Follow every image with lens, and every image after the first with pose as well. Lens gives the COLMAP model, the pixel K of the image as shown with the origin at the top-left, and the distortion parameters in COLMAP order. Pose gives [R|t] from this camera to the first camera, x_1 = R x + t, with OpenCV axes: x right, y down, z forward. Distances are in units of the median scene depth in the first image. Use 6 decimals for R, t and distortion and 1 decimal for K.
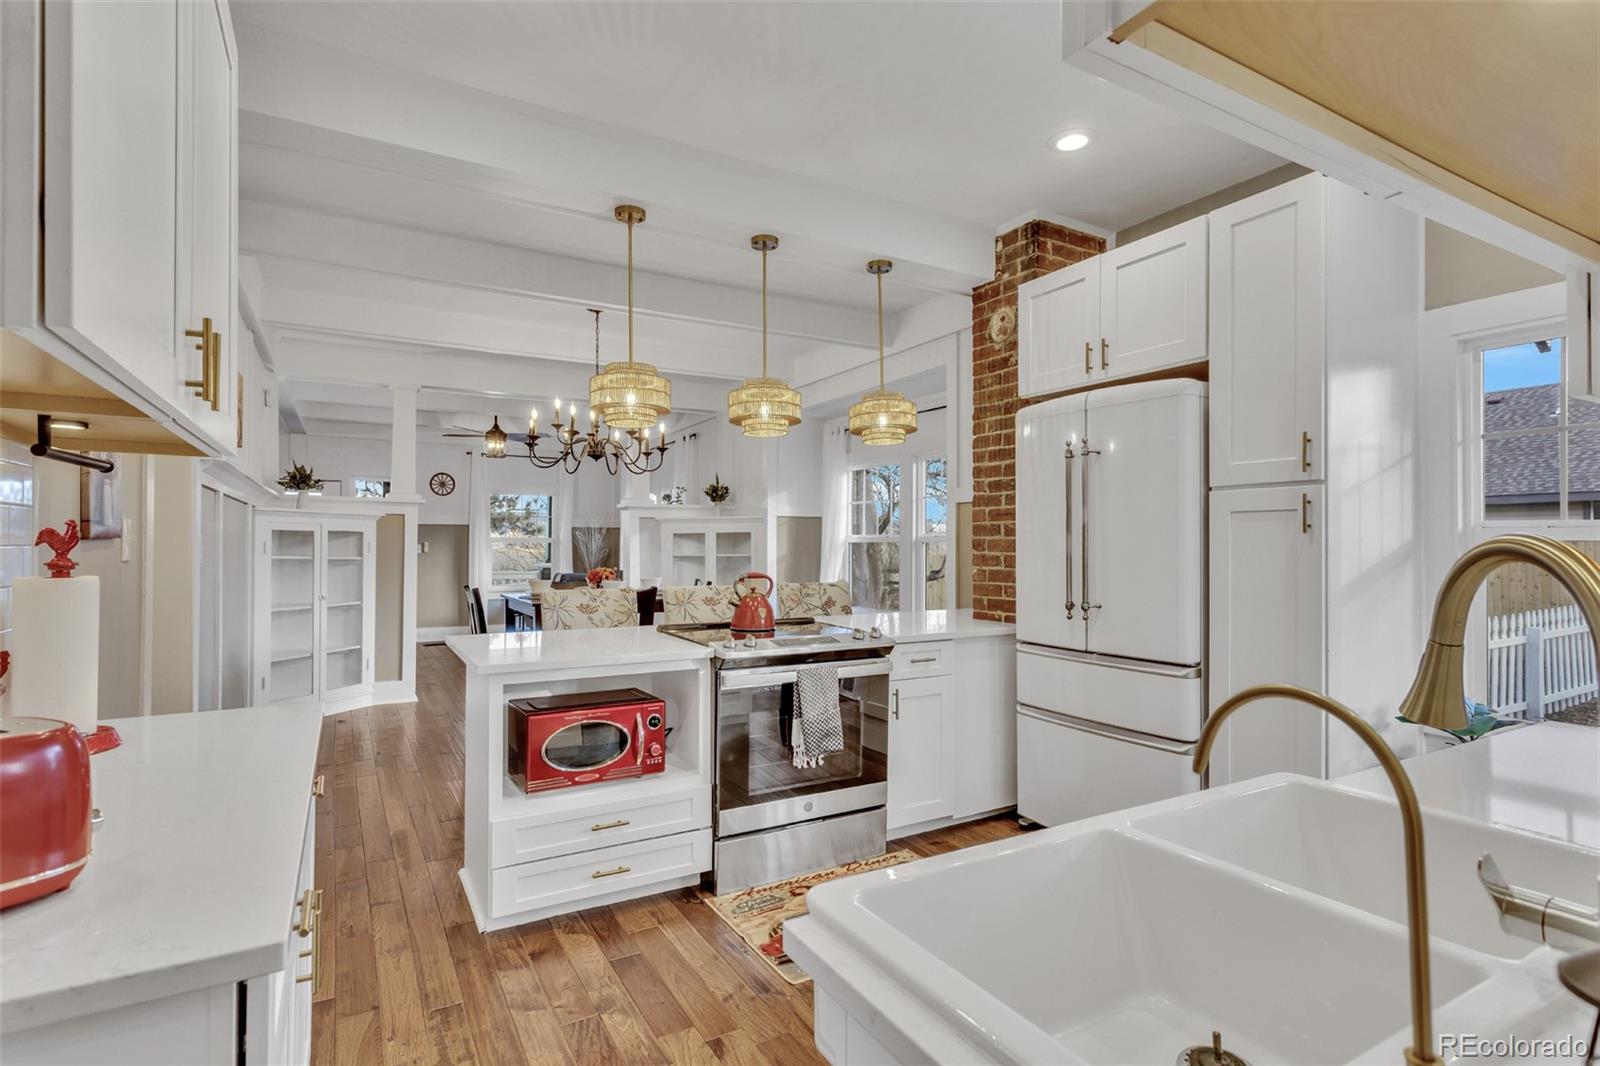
lens RADIAL K [[792.0, 0, 802.8], [0, 792.0, 533.7], [0, 0, 1]] dist [-0.005204, 0.001136]
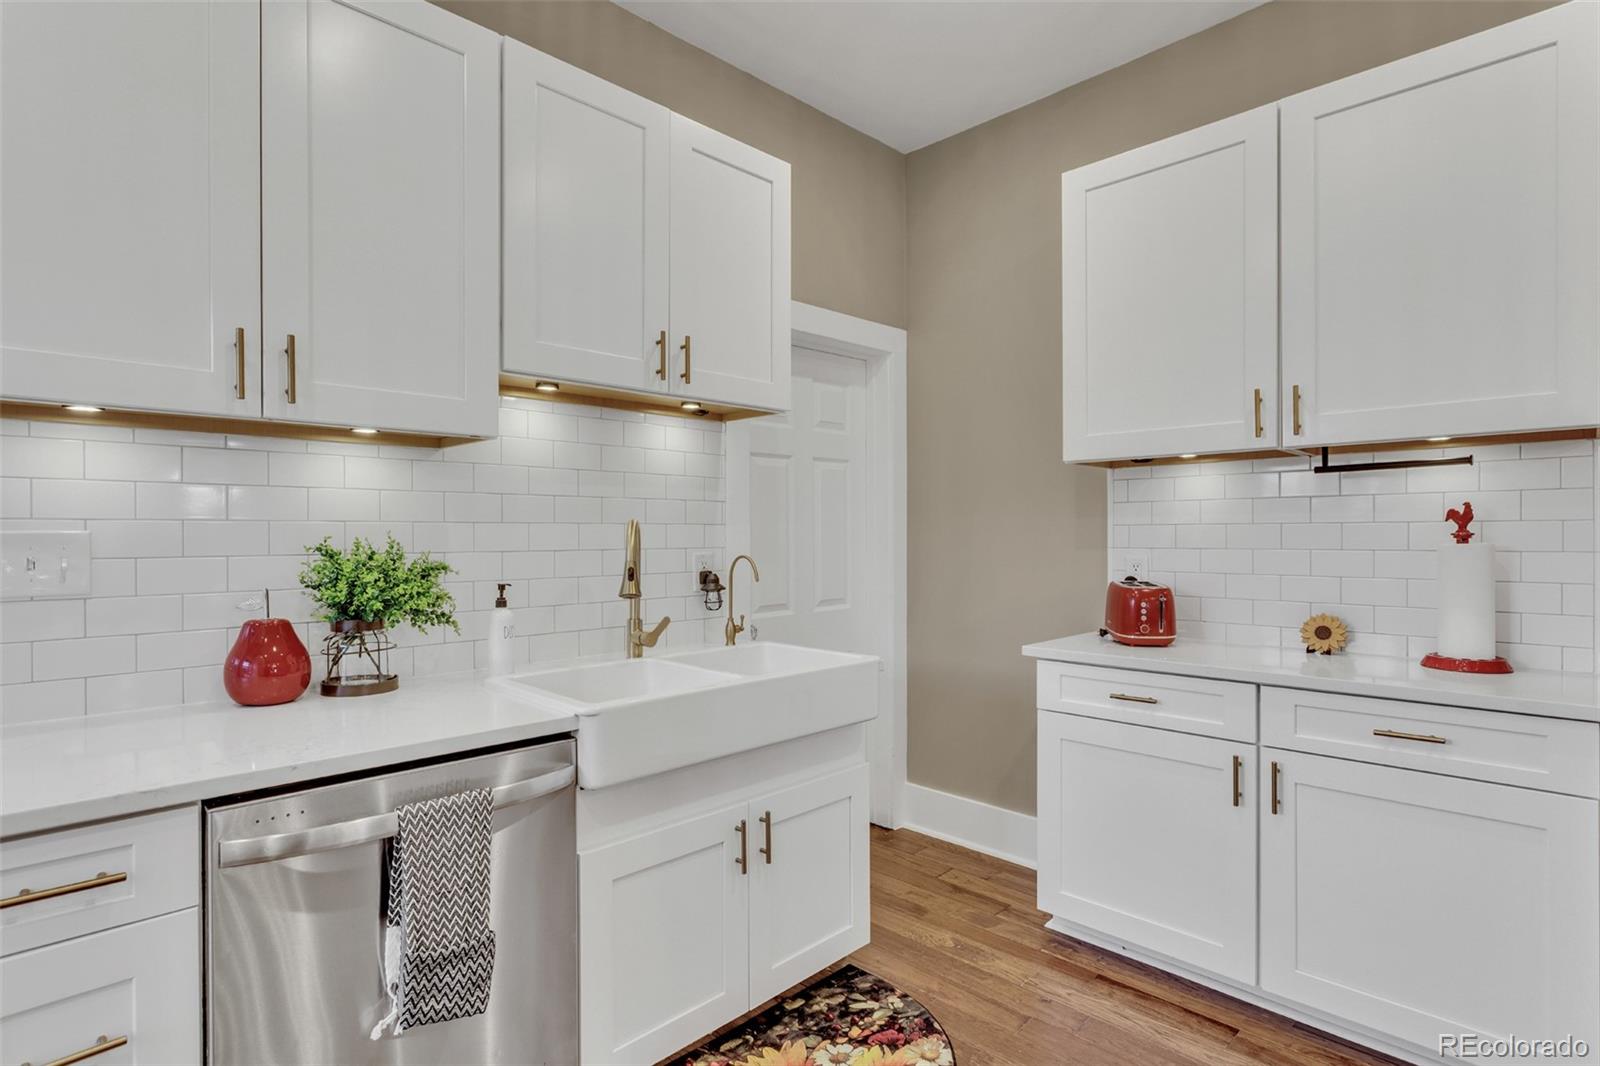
lens RADIAL K [[792.0, 0, 797.1], [0, 792.0, 546.5], [0, 0, 1]] dist [-0.005204, 0.001136]
pose [[-0.963401, 0.006006, -0.267996, 0.139521], [0.005835, 0.999982, 0.001437, 0.012954], [0.268000, -0.000179, -0.963419, 0.512122]]
